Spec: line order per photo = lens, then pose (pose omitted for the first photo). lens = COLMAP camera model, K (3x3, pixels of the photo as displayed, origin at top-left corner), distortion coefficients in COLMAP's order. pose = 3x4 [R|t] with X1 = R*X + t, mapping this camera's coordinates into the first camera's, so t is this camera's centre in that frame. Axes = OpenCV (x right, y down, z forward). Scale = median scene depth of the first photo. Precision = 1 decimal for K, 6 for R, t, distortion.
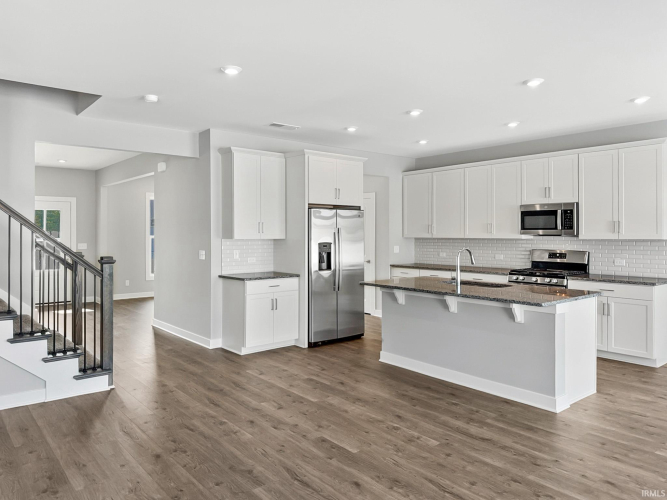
lens RADIAL K [[491.5, 0, 333.5], [0, 491.5, 250.0], [0, 0, 1]] dist [0.002878, 0.000803]
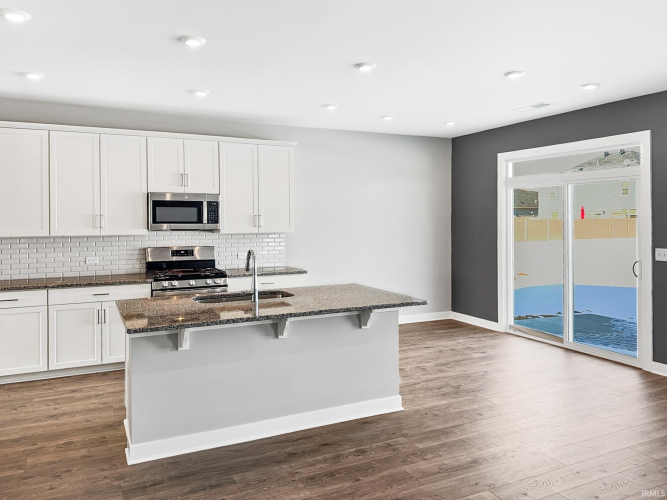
lens RADIAL K [[488.8, 0, 333.2], [0, 488.8, 209.9], [0, 0, 1]] dist [0.035363, 0.000252]
pose [[0.242626, 0.029149, 0.969682, -0.341454], [0.044770, 0.998147, -0.041206, -0.018792], [-0.969086, 0.053410, 0.240872, 0.562907]]
